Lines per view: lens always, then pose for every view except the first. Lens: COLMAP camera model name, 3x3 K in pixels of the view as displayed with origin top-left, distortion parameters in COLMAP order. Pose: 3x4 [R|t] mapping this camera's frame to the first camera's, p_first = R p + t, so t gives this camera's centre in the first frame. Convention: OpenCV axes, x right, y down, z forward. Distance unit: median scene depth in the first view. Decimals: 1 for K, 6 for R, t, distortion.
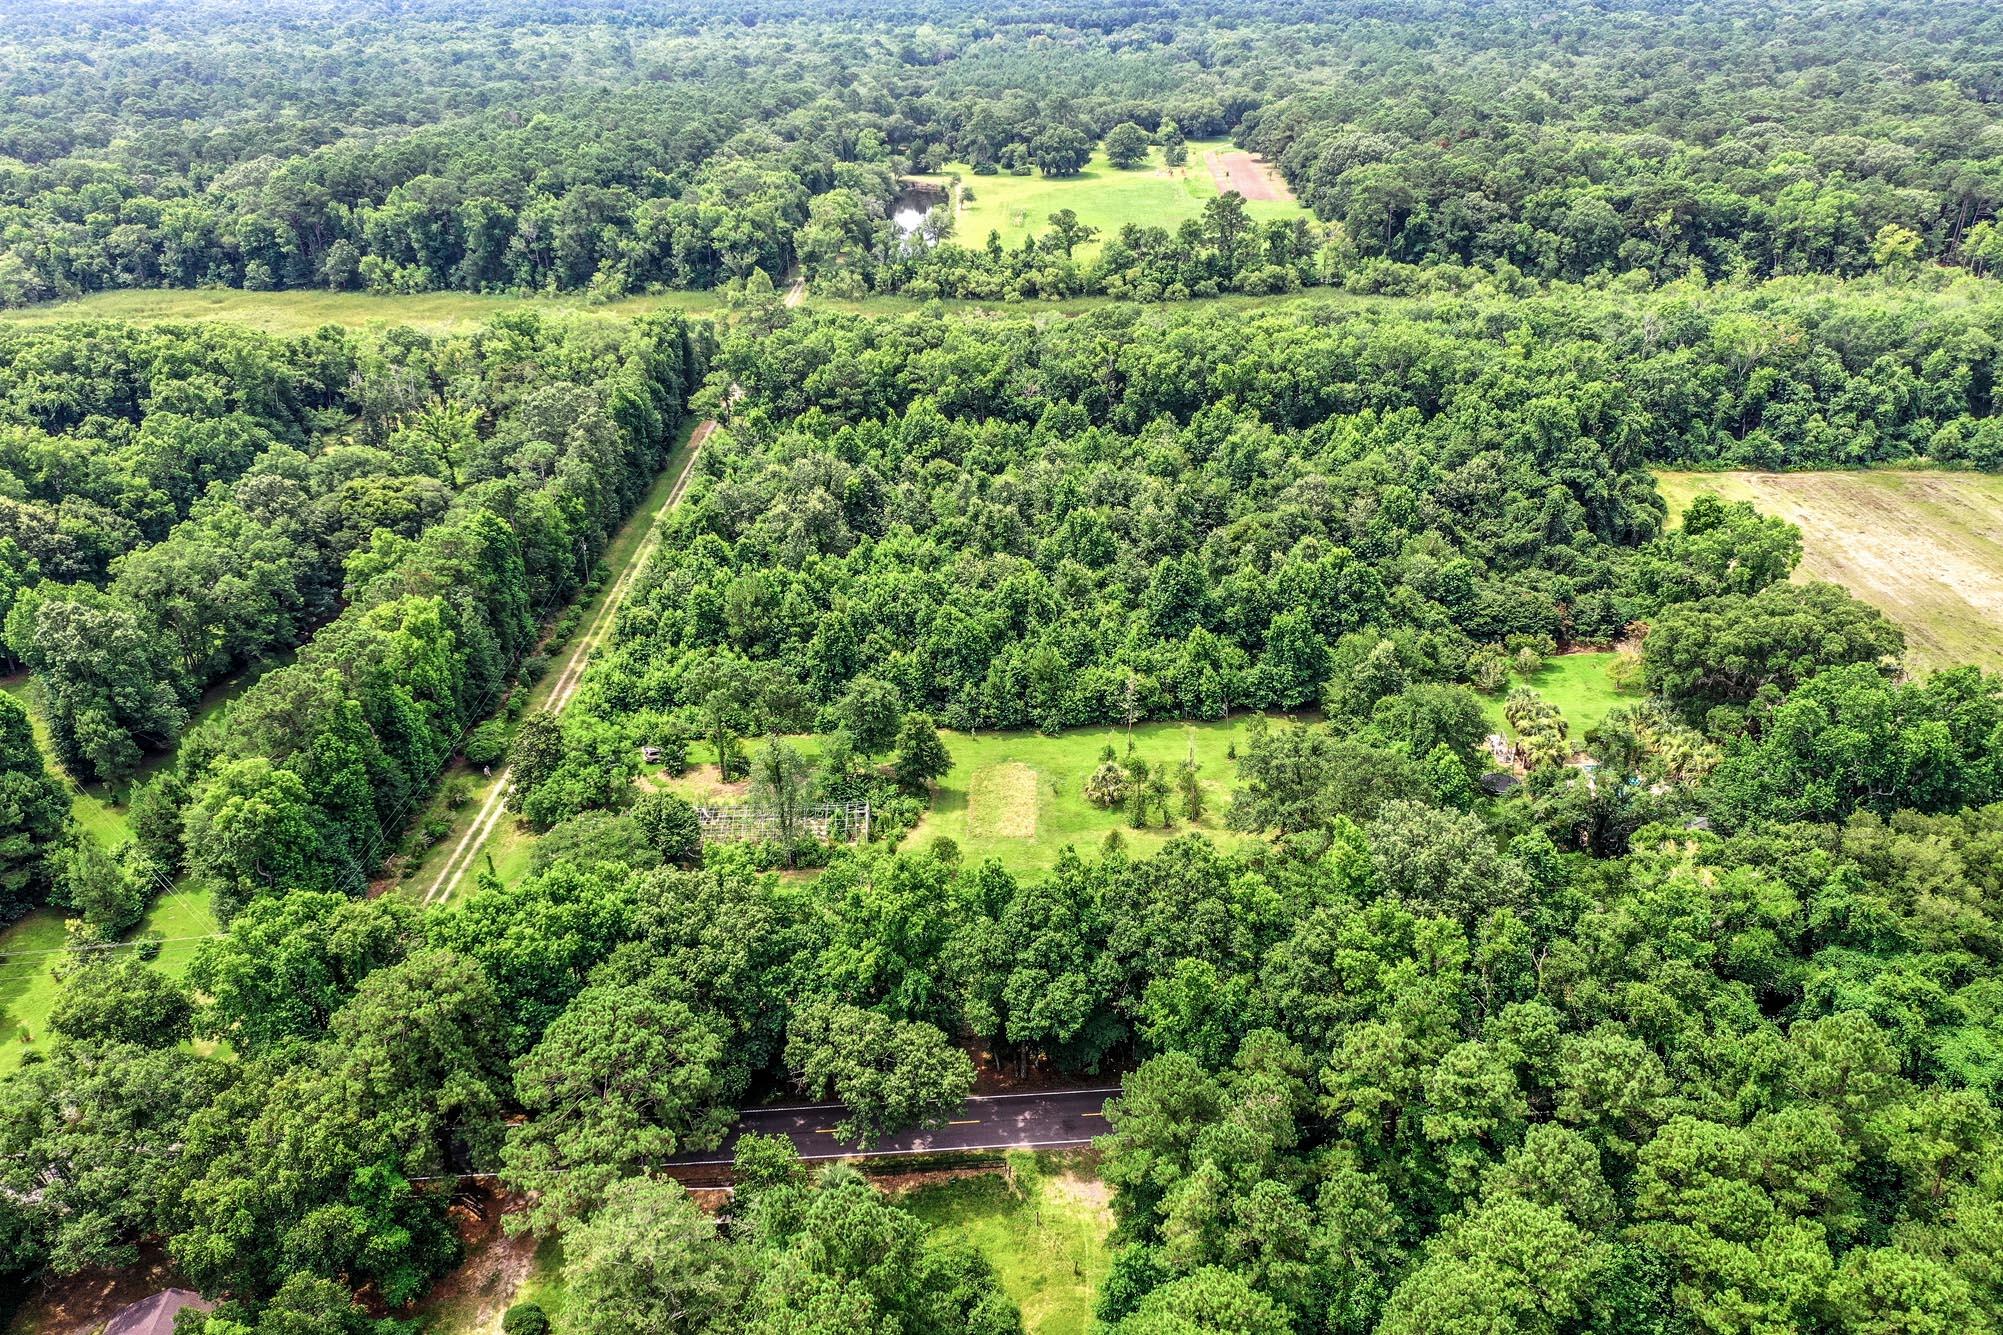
lens RADIAL K [[1609.7, 0, 992.9], [0, 1609.7, 667.4], [0, 0, 1]] dist [0.012217, 0.002708]
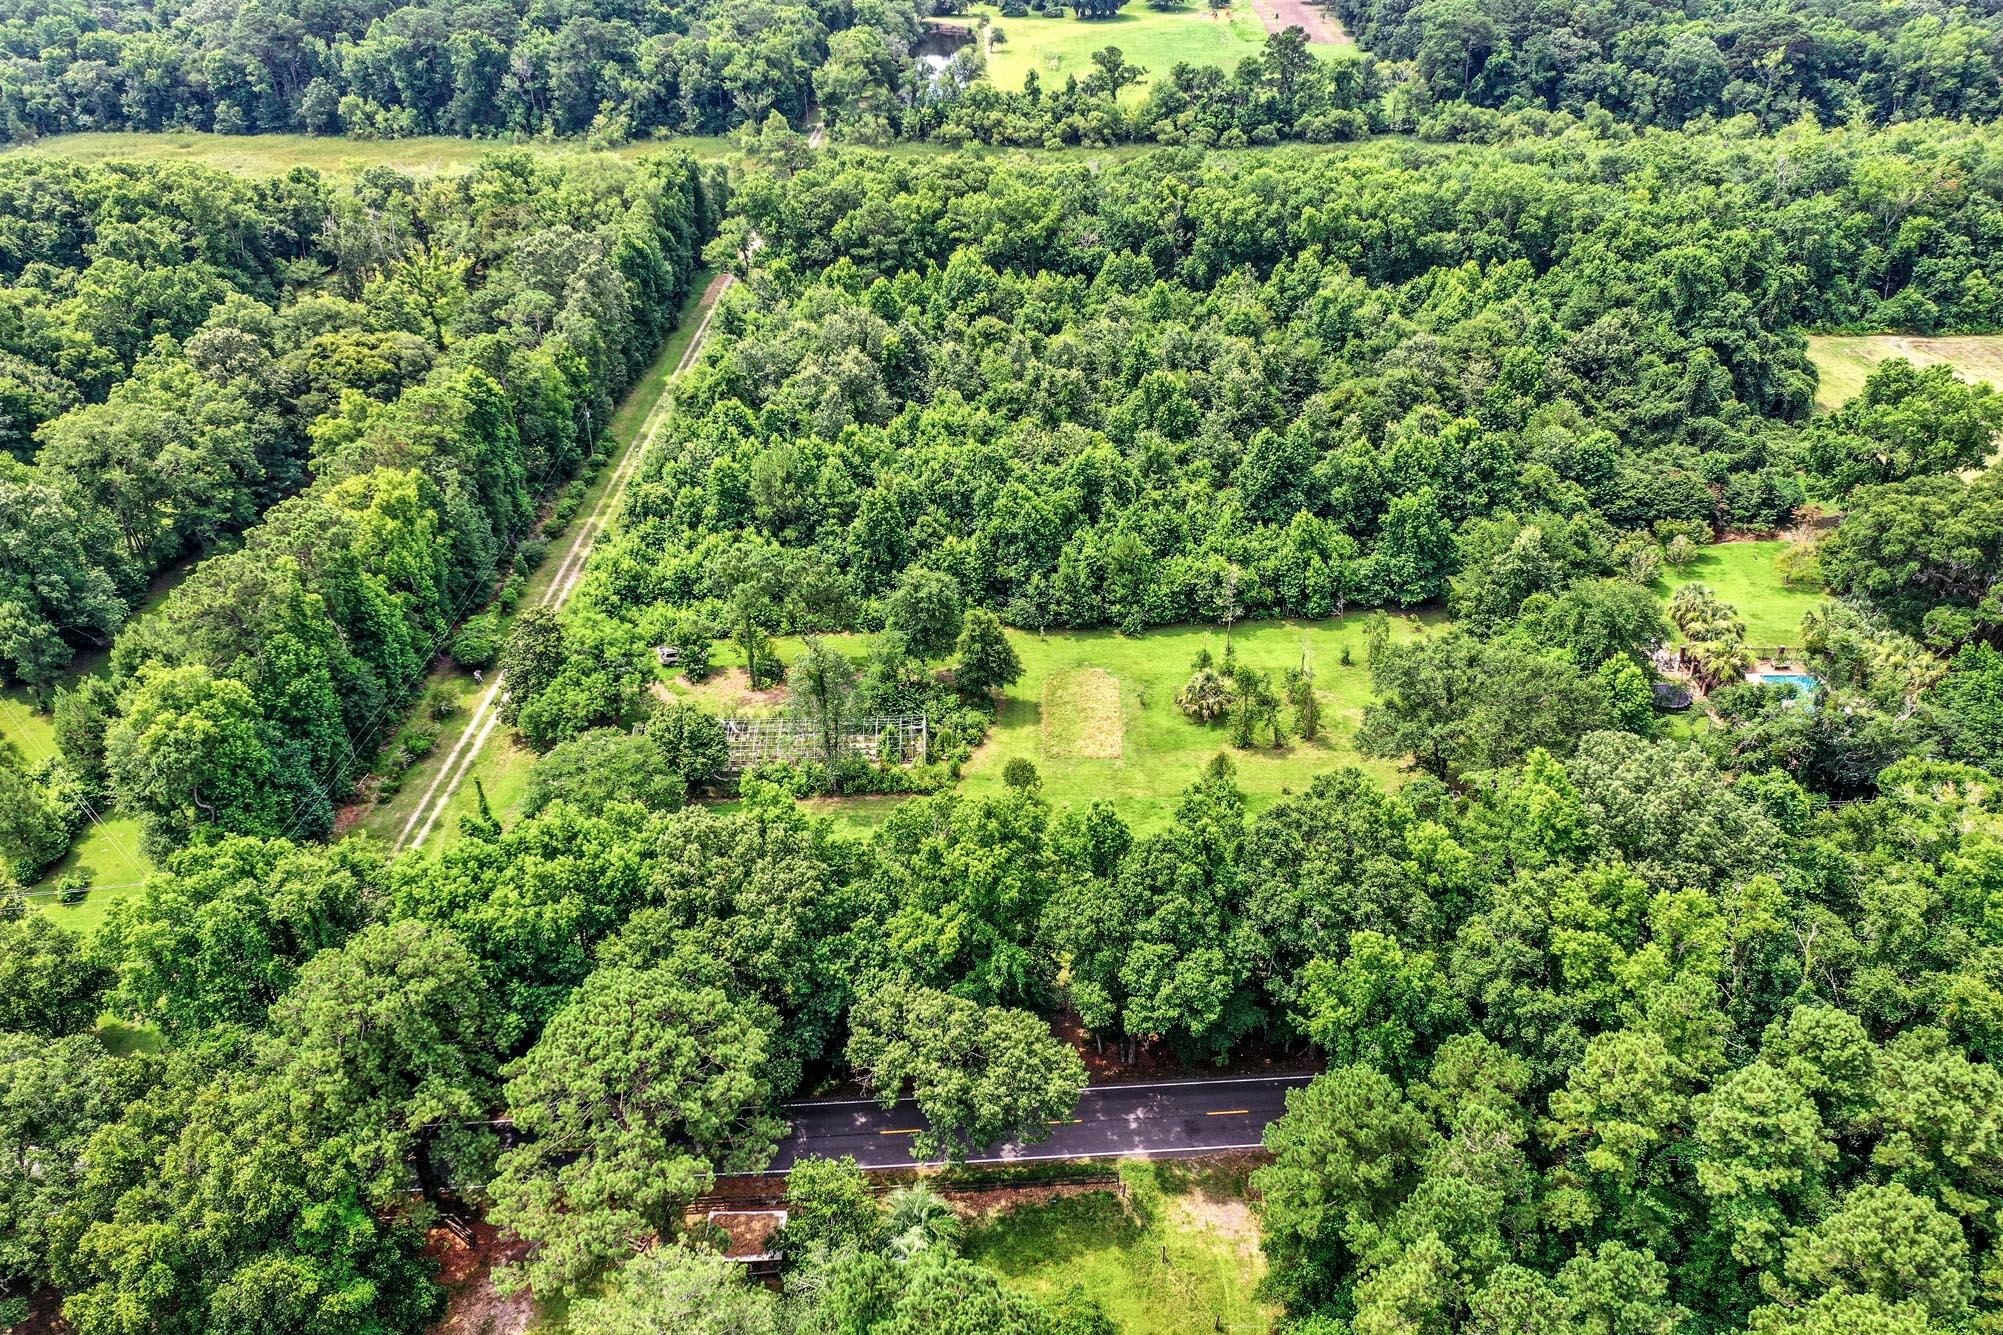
lens RADIAL K [[1609.7, 0, 992.9], [0, 1609.7, 667.4], [0, 0, 1]] dist [0.012217, 0.002708]
pose [[0.999977, 0.005450, -0.003922, -0.032452], [-0.005141, 0.997171, 0.074985, -0.004701], [0.004320, -0.074963, 0.997177, 0.130813]]
